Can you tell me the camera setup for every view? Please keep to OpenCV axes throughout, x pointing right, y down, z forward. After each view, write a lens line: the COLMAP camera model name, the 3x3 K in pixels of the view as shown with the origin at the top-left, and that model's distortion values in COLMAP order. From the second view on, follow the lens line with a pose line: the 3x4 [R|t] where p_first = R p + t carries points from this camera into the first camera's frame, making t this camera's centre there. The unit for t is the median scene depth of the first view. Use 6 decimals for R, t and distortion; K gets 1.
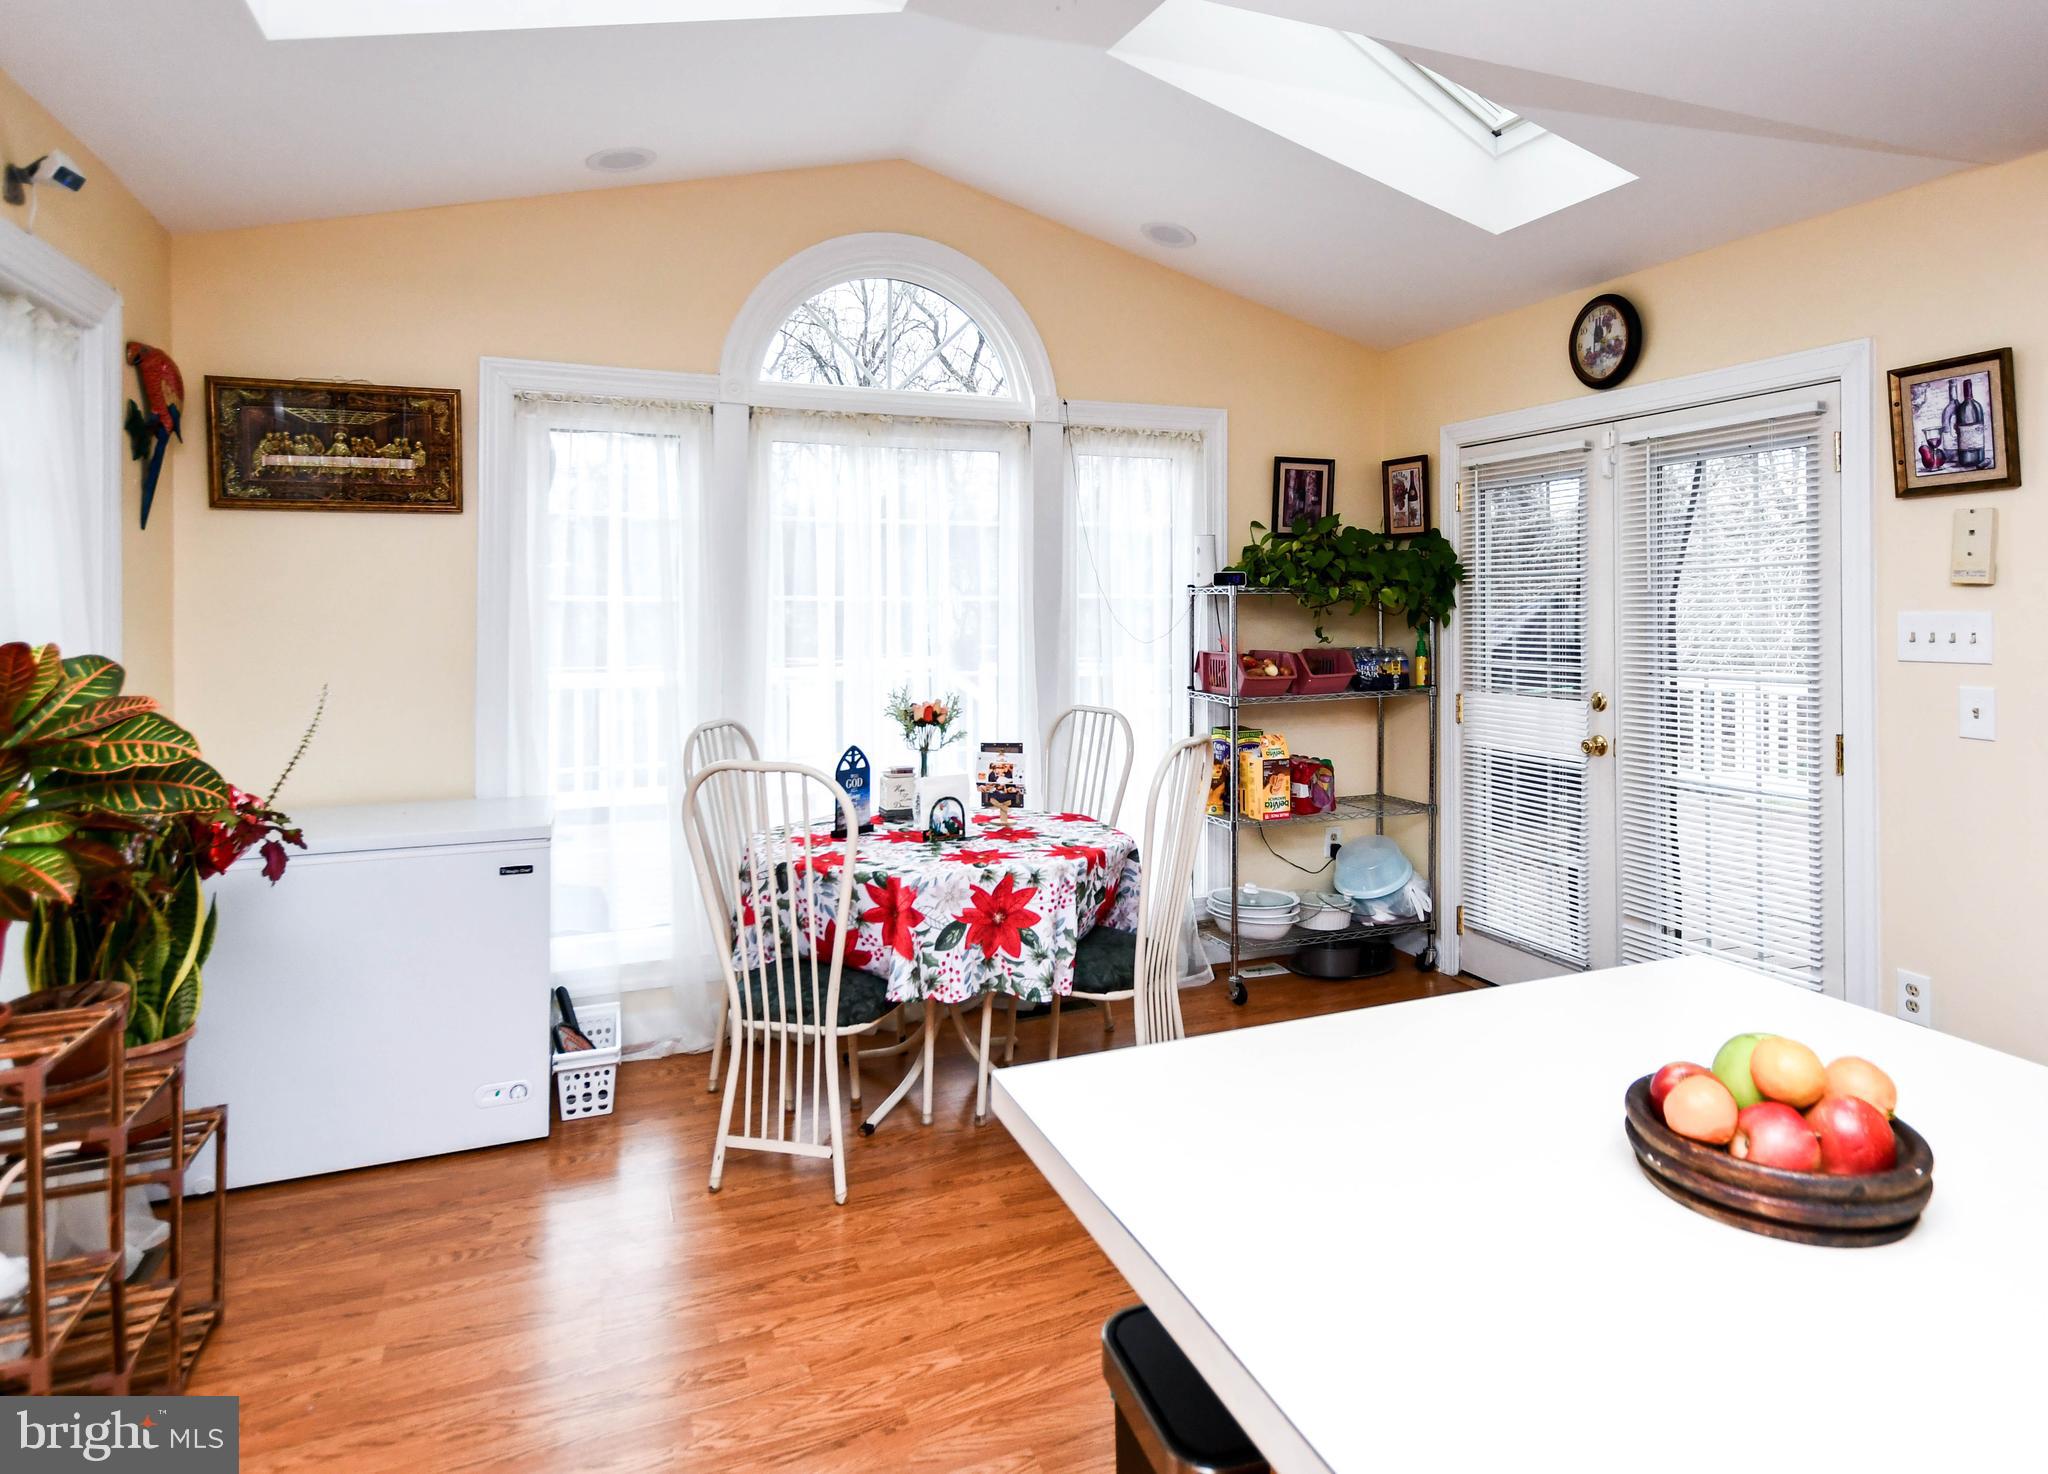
lens RADIAL K [[1170.4, 0, 1029.7], [0, 1170.4, 592.4], [0, 0, 1]] dist [0.006218, 0.002402]
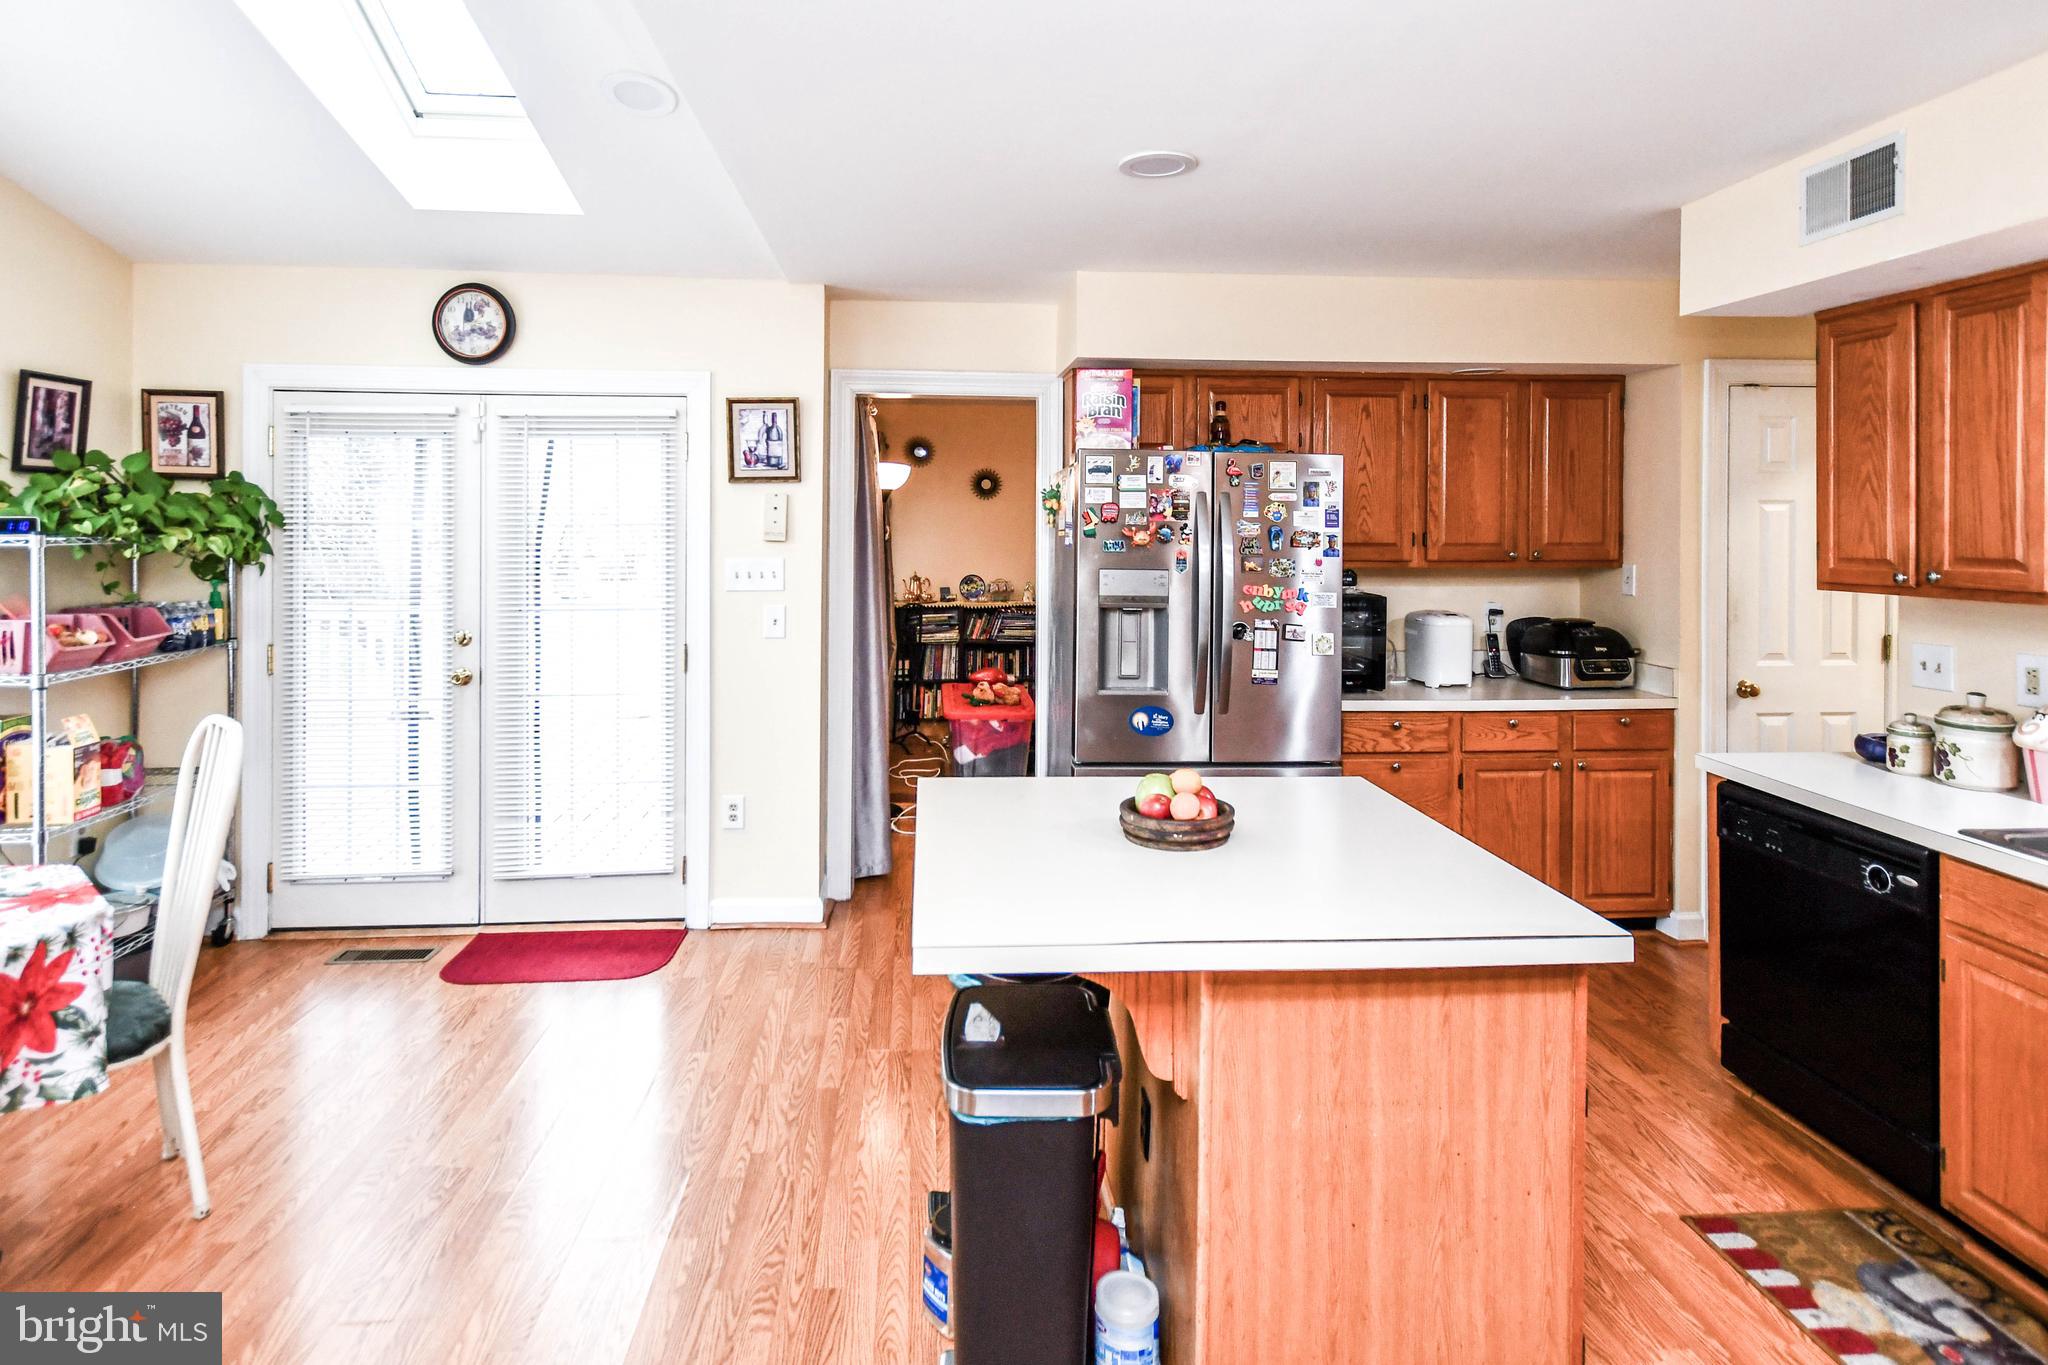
lens RADIAL K [[1126.4, 0, 994.9], [0, 1126.4, 527.7], [0, 0, 1]] dist [0.001881, 0.000206]
pose [[0.321342, 0.001136, 0.946962, -0.421377], [-0.011612, 0.999929, 0.002741, -0.025171], [-0.946892, -0.011877, 0.321333, 0.175096]]
